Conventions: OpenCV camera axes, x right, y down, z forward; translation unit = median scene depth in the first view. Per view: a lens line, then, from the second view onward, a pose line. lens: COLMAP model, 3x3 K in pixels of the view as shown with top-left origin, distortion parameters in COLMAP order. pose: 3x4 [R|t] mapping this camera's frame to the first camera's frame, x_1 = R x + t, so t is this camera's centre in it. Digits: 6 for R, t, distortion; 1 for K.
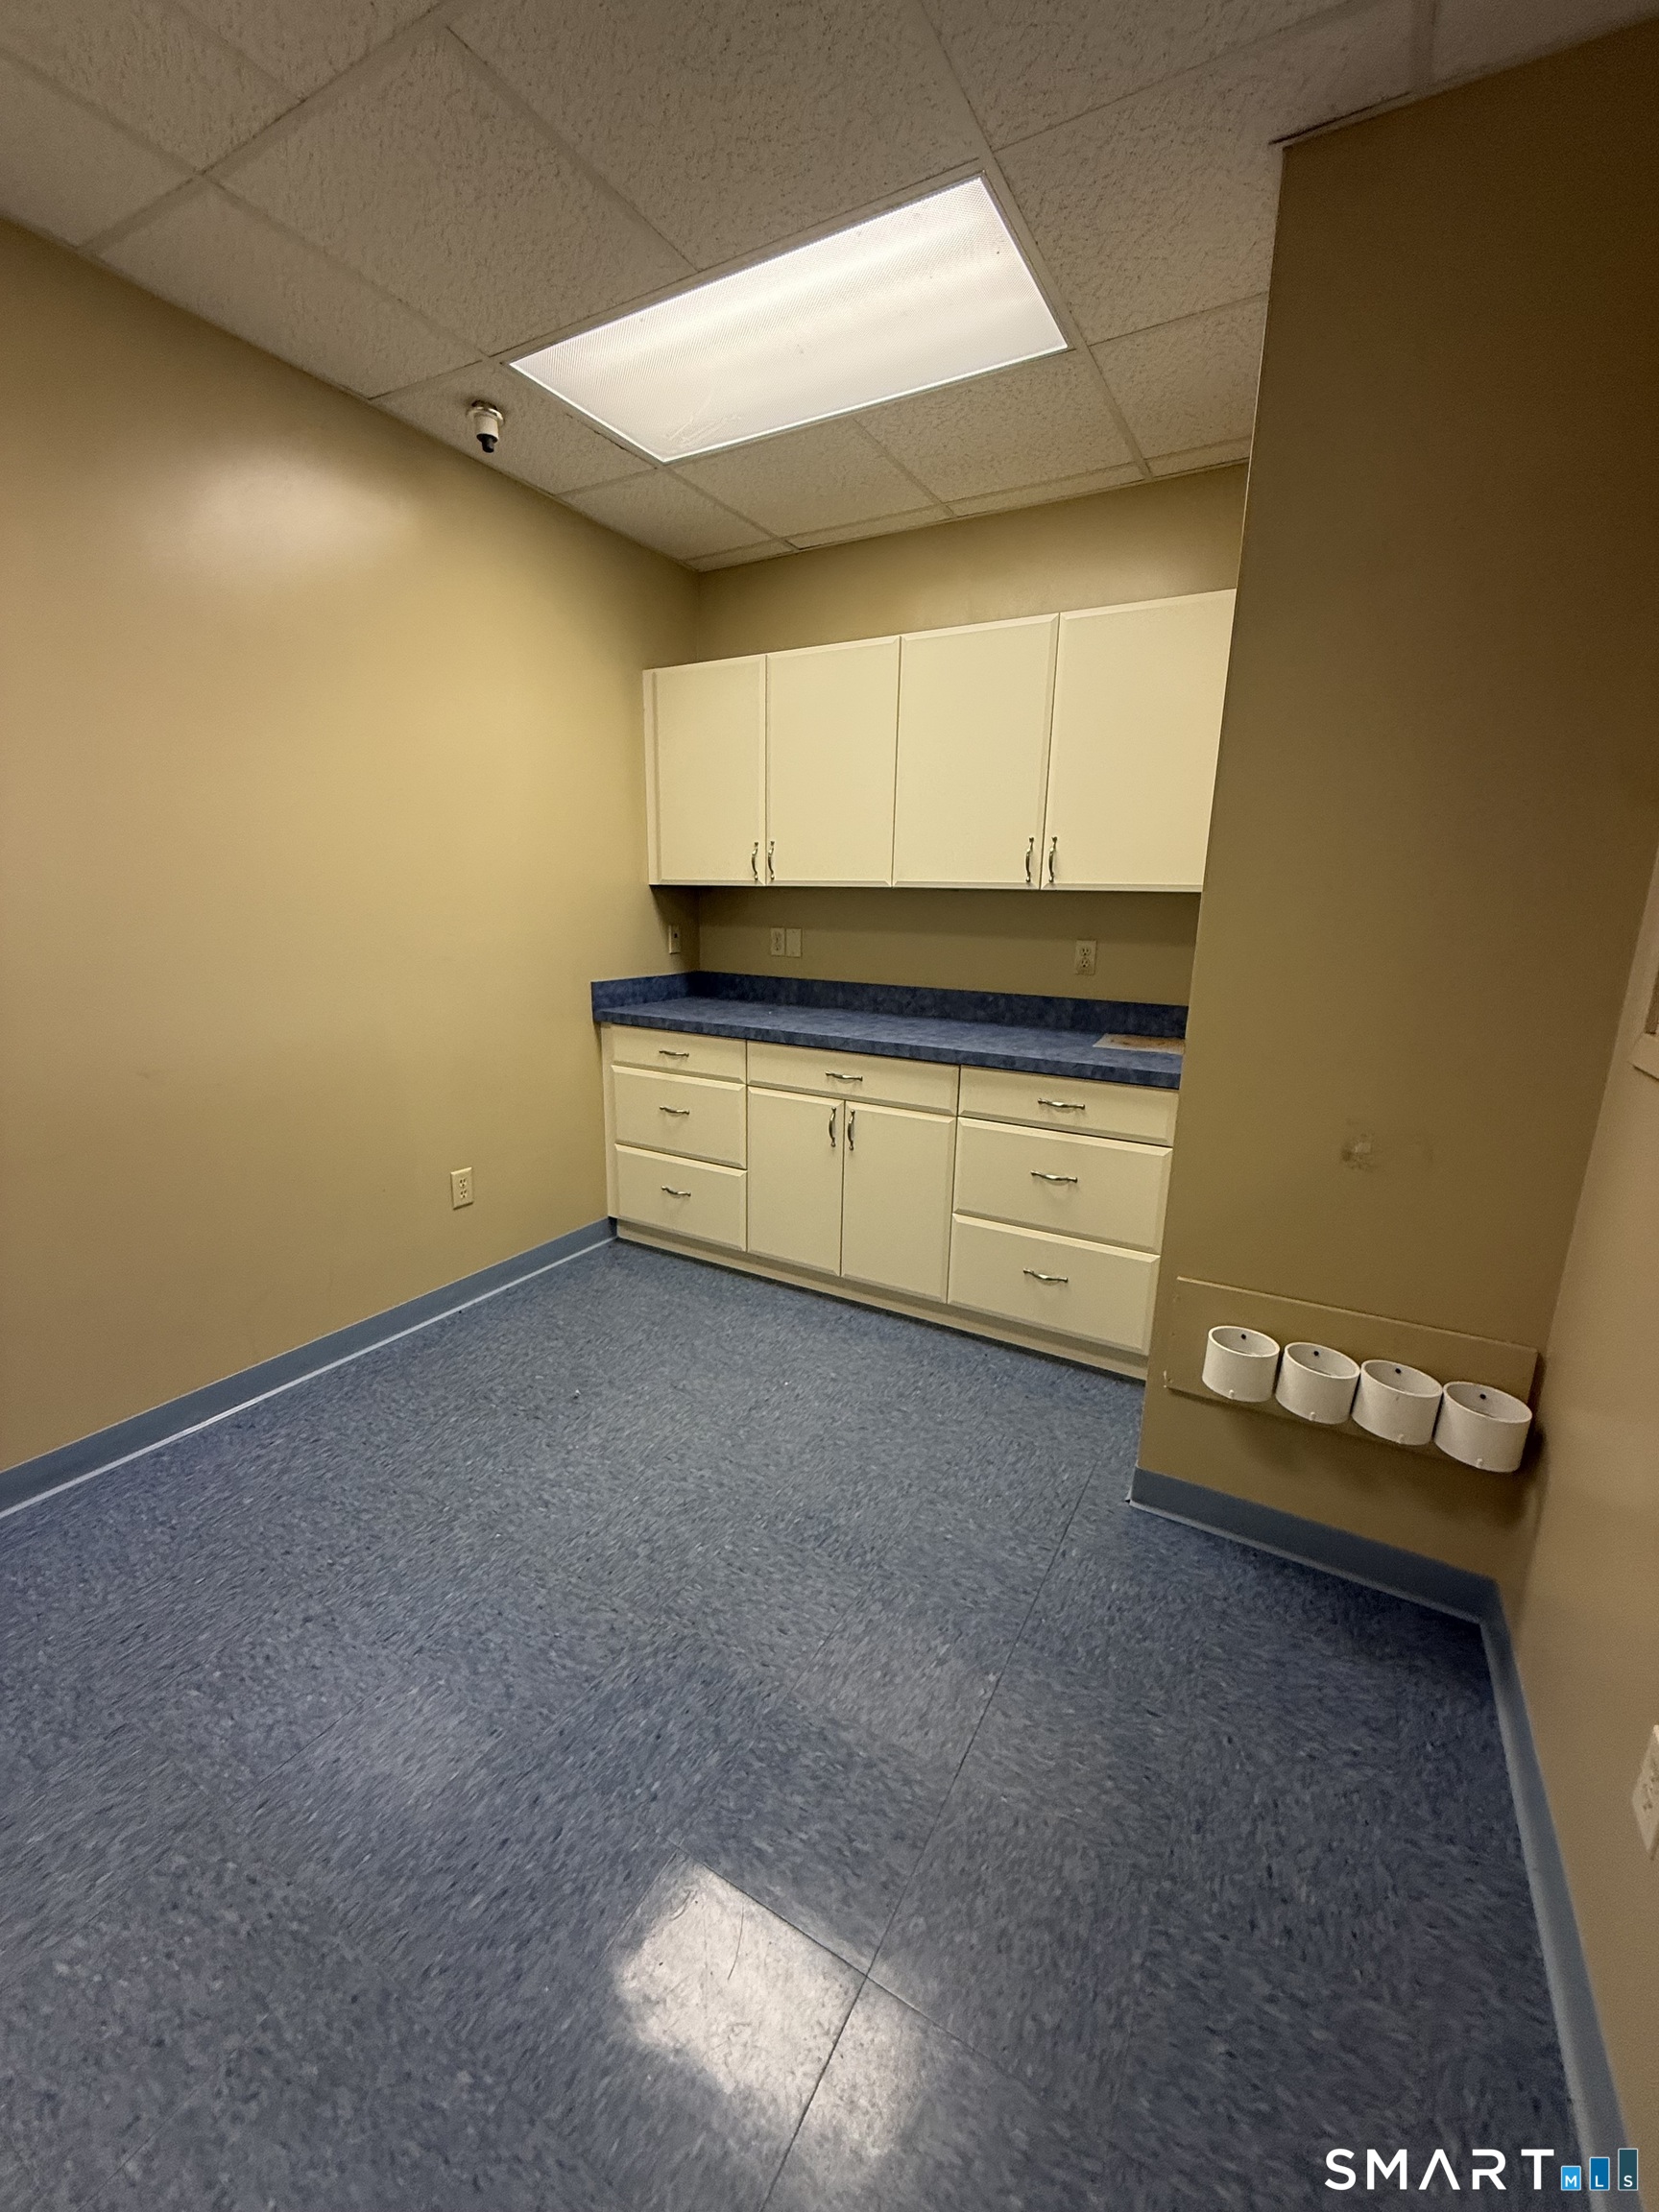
lens RADIAL K [[877.7, 0, 829.2], [0, 877.7, 1102.0], [0, 0, 1]] dist [0.001129, 0.000308]
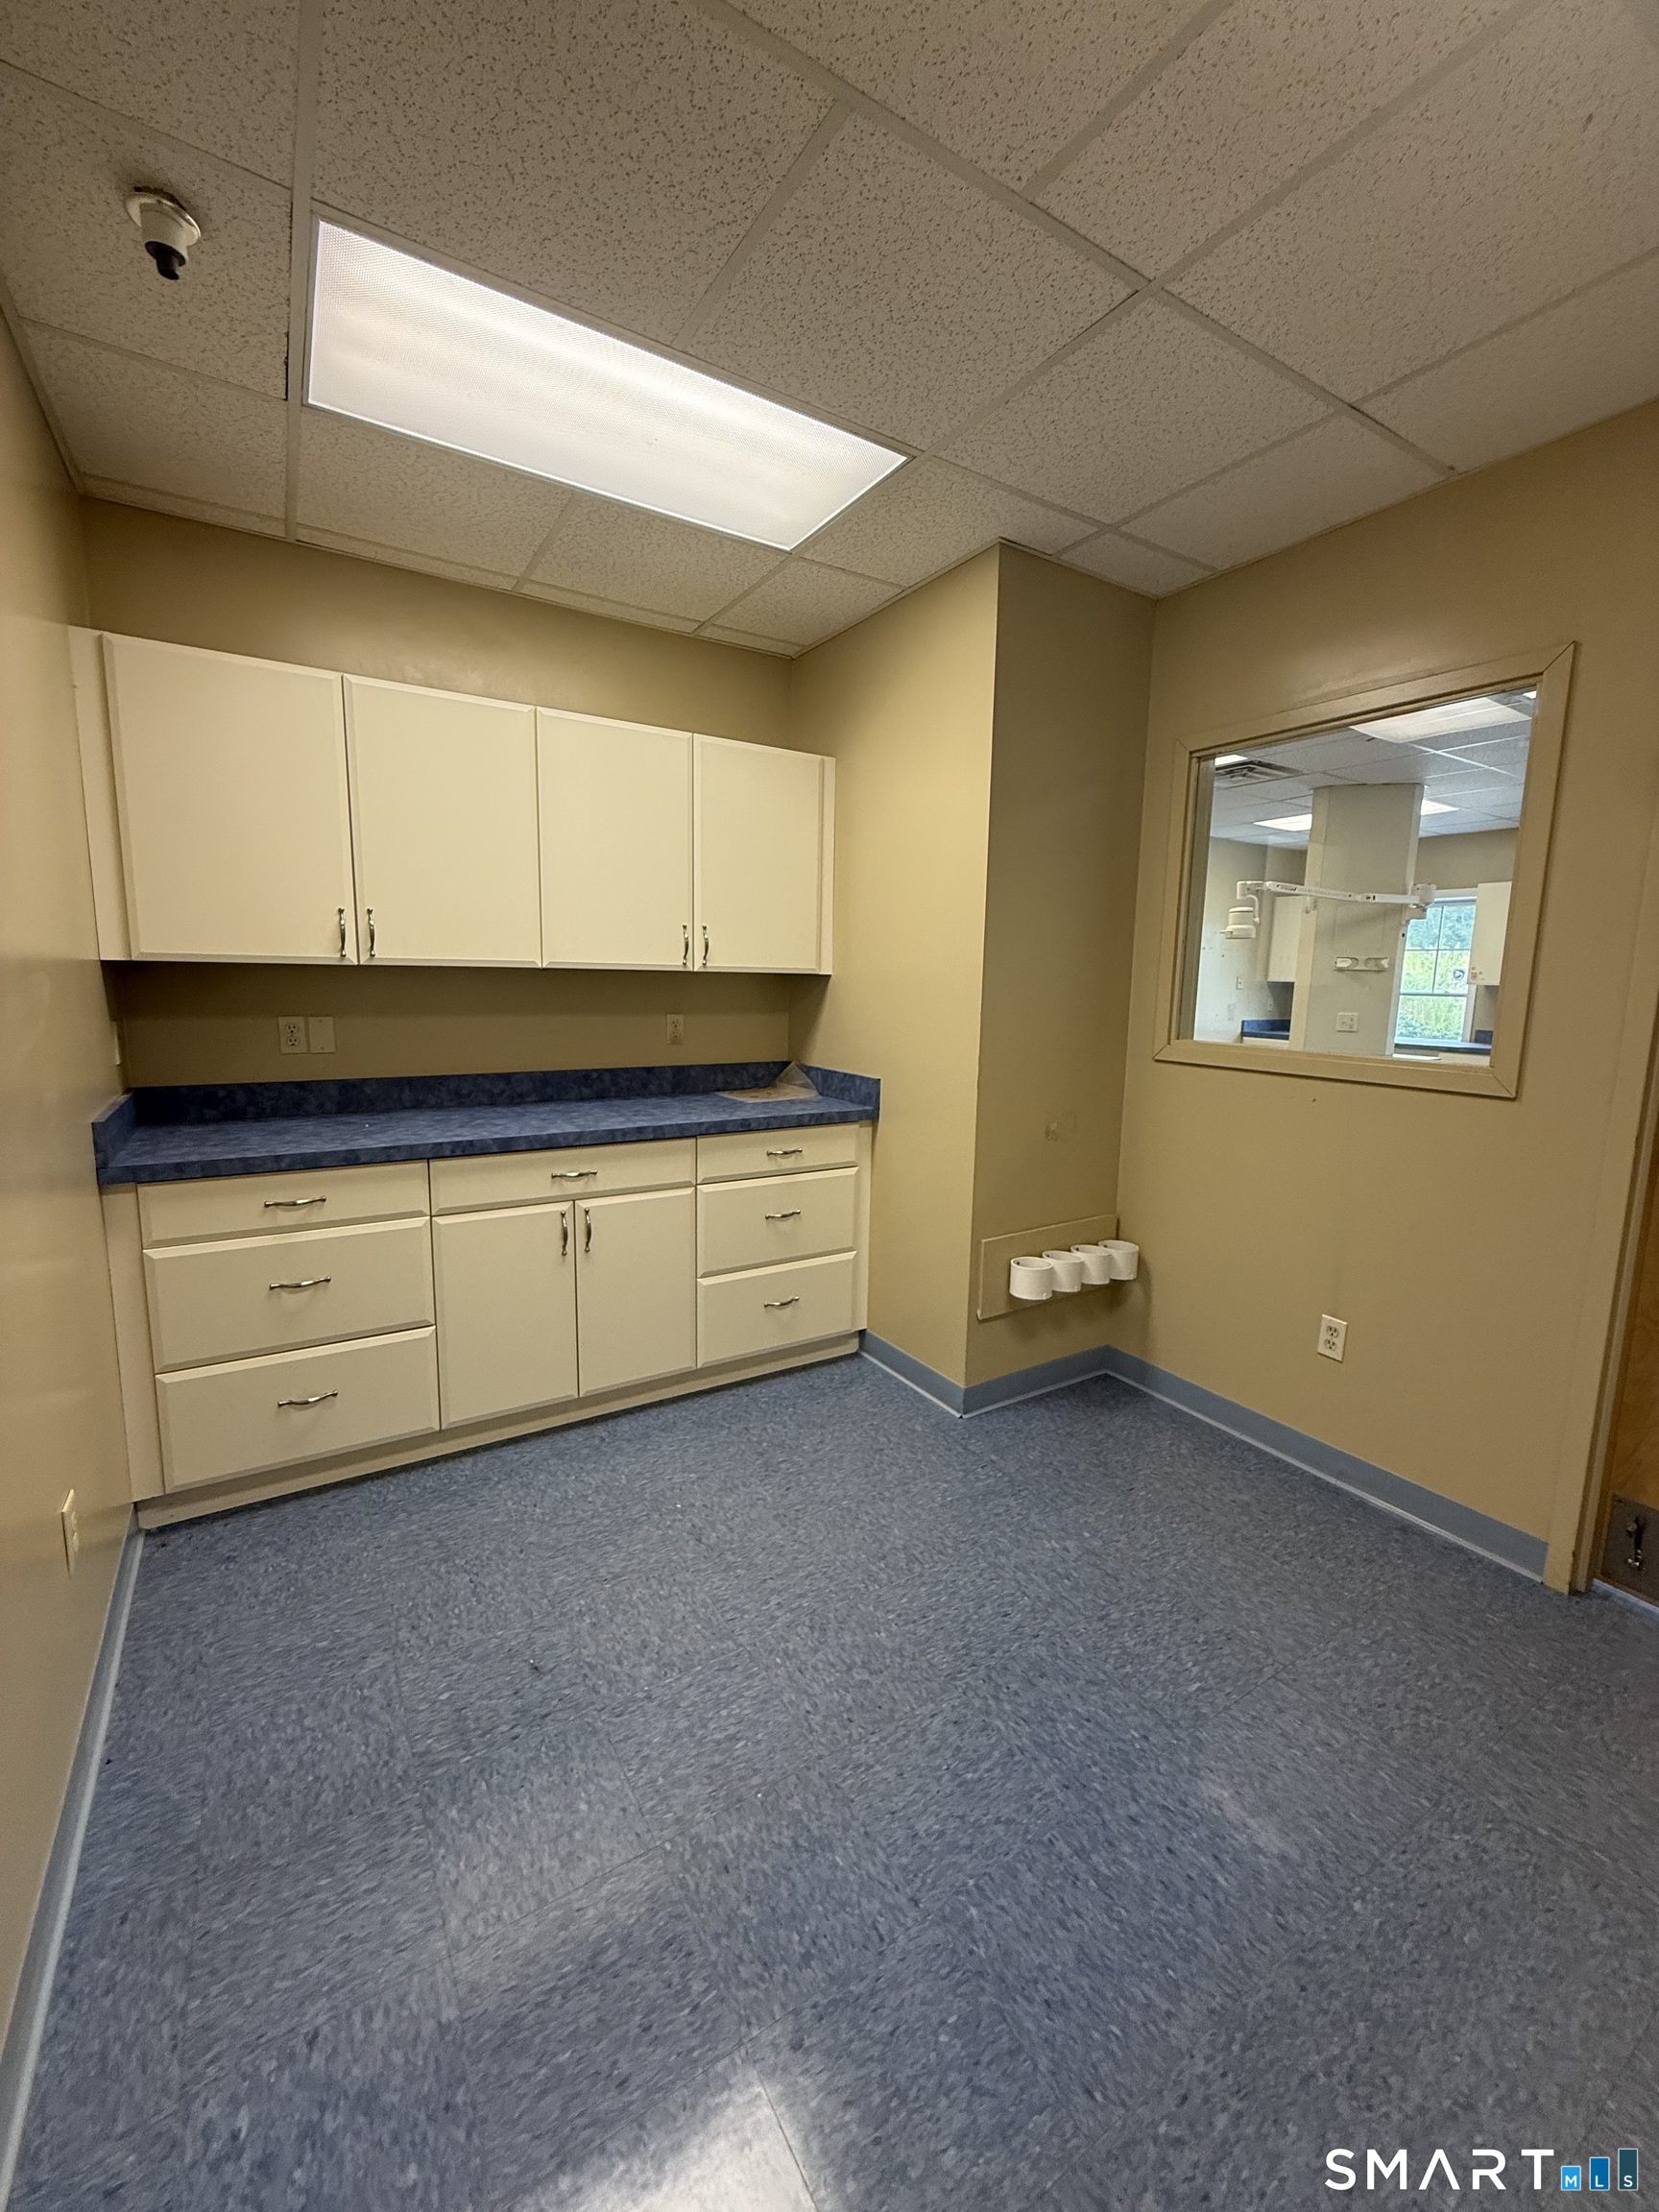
lens RADIAL K [[877.7, 0, 829.2], [0, 877.7, 1102.0], [0, 0, 1]] dist [0.001129, 0.000308]
pose [[0.472118, -0.136496, 0.870904, -0.712461], [0.190822, 0.980340, 0.050203, -0.109050], [-0.860634, 0.142486, 0.488882, 0.352963]]
